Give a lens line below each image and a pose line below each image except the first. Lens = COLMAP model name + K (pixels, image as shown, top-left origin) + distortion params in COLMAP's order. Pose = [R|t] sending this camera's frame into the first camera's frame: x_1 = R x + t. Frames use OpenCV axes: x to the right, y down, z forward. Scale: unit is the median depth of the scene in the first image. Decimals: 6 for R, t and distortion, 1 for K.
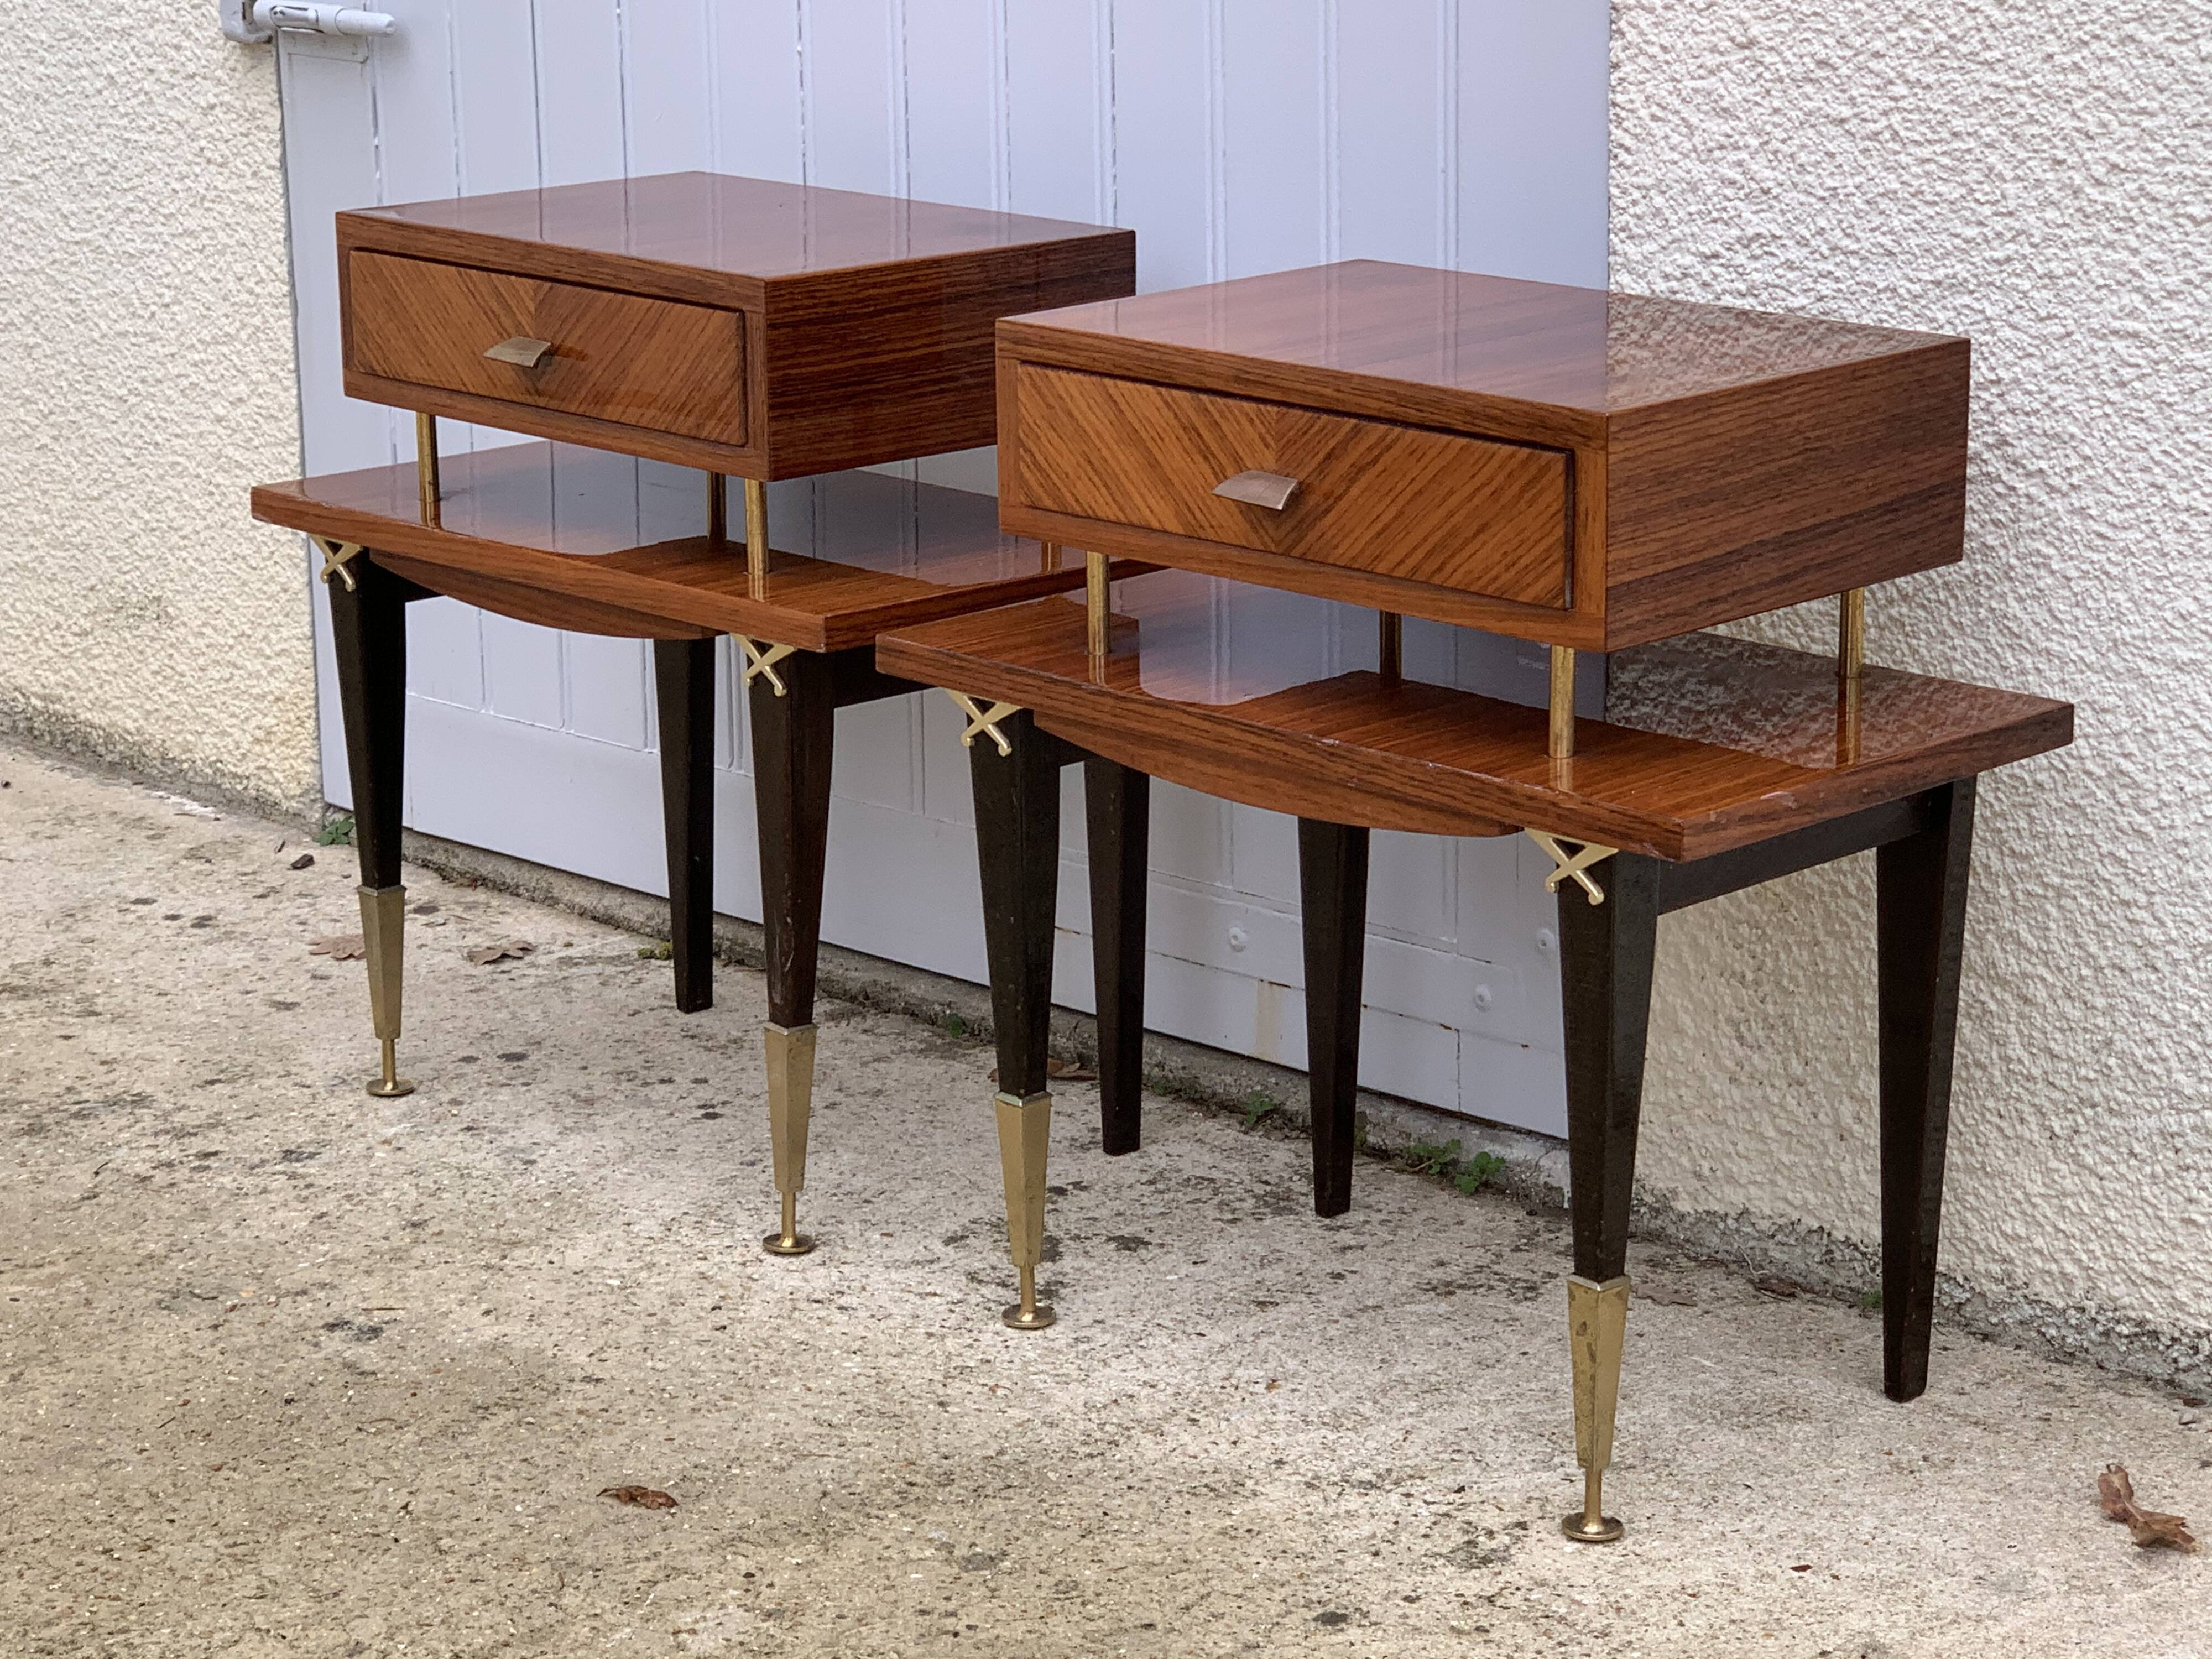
lens RADIAL K [[4748.9, 0, 1099.8], [0, 4748.9, 849.1], [0, 0, 1]] dist [0.061502, 0.000000]
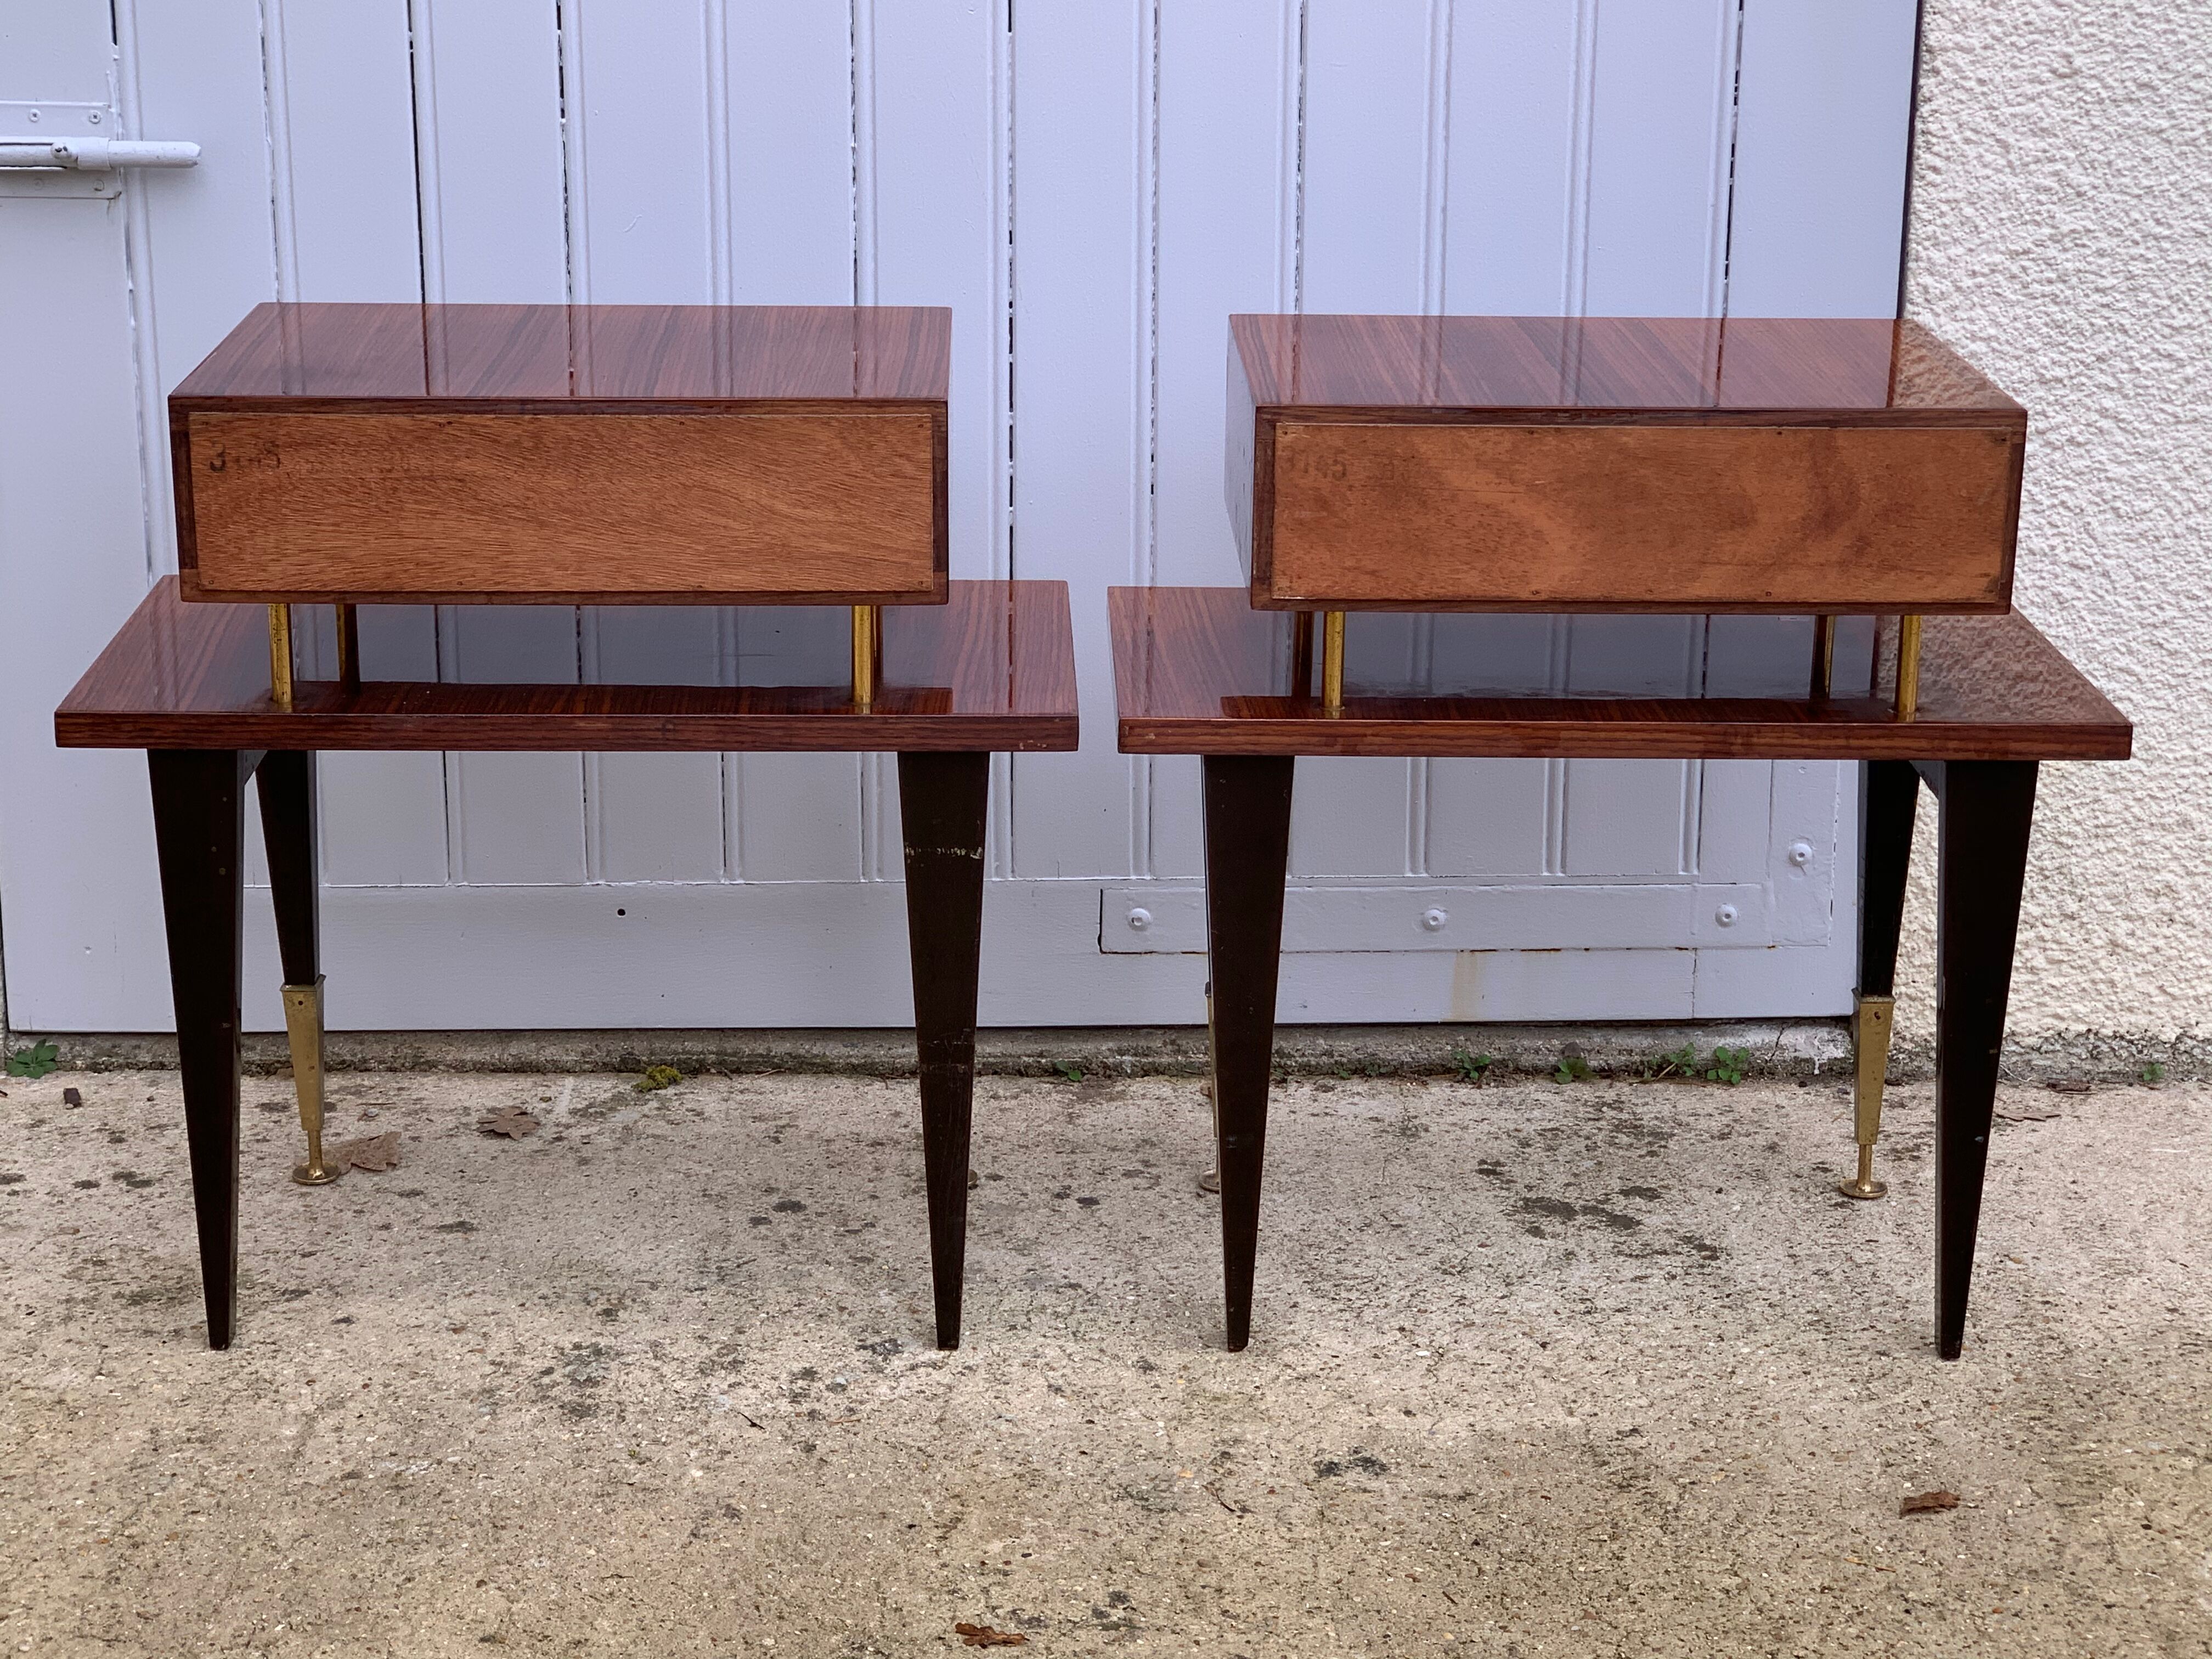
lens RADIAL K [[3925.2, 0, 1085.1], [0, 3925.2, 836.7], [0, 0, 1]] dist [0.067054, 0.000000]
pose [[0.685526, -0.191545, 0.702399, -0.767929], [0.171563, 0.980102, 0.099834, -0.121403], [-0.707545, 0.052067, 0.704747, 0.478260]]
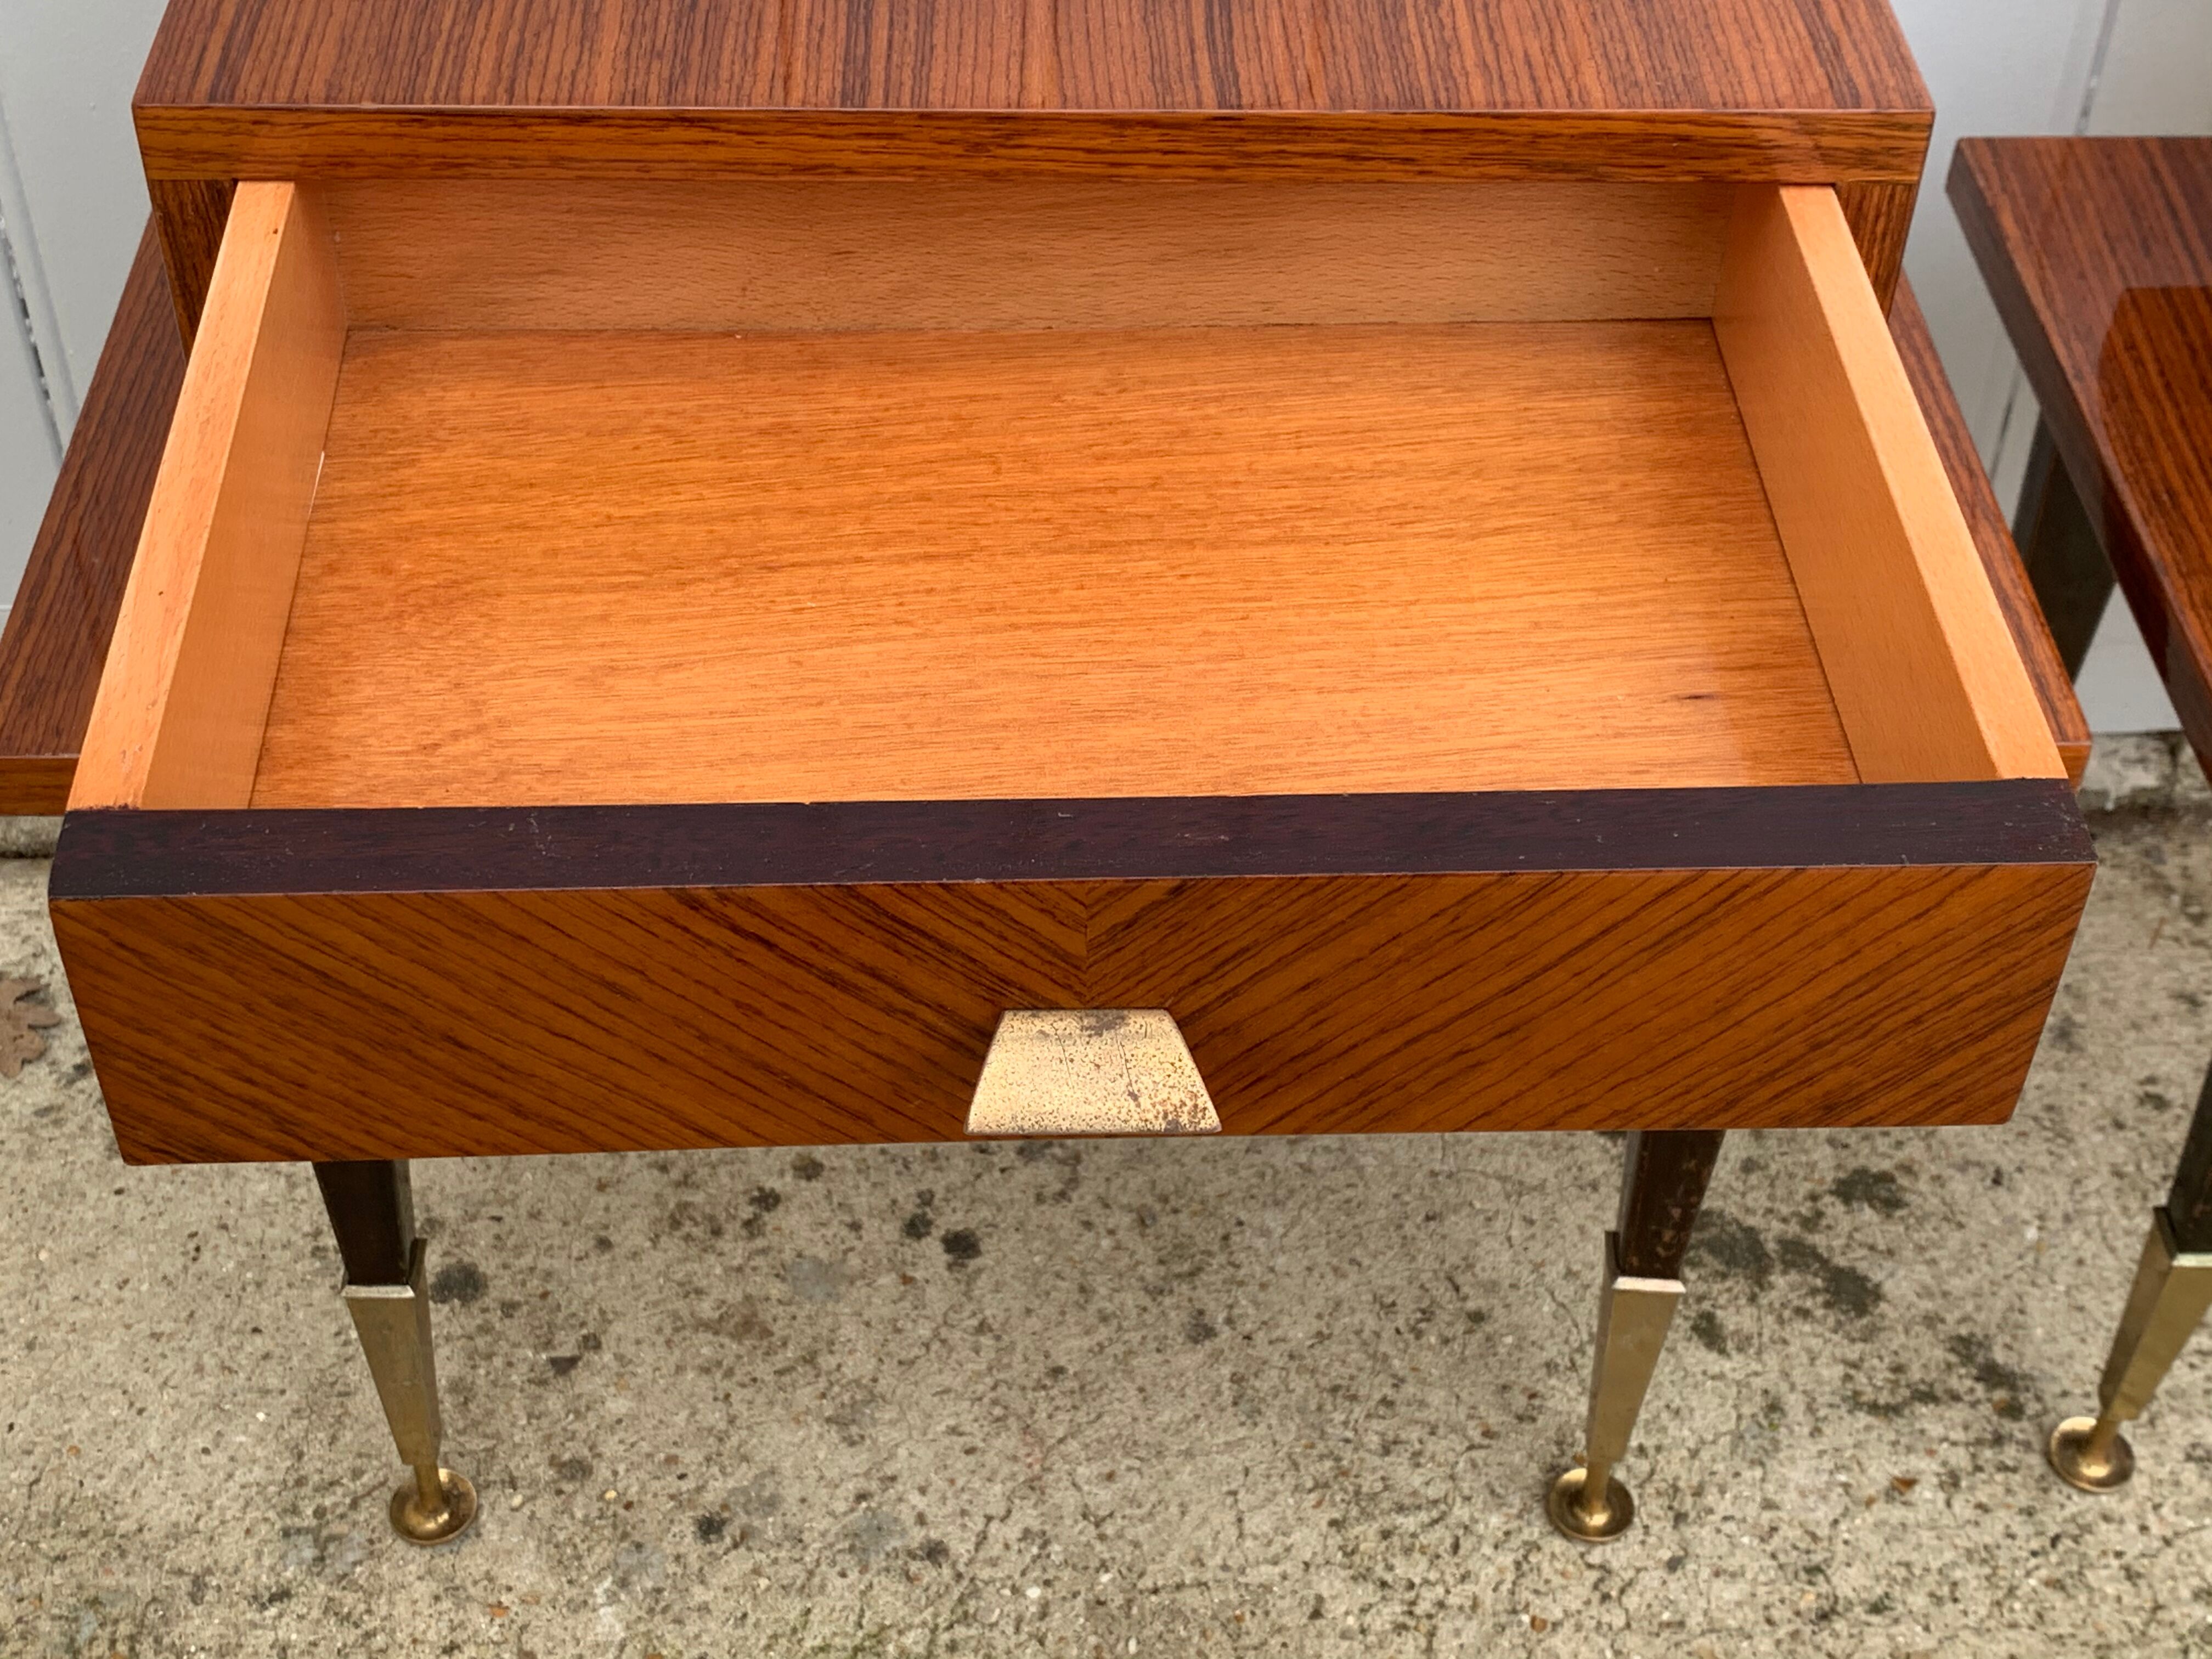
lens RADIAL K [[3089.2, 0, 1096.1], [0, 3089.2, 788.8], [0, 0, 1]] dist [0.039908, 0.000000]
pose [[0.663736, -0.489509, 0.565539, -0.310872], [0.168687, 0.834588, 0.524411, -0.231132], [-0.728697, -0.252671, 0.636521, 0.881445]]
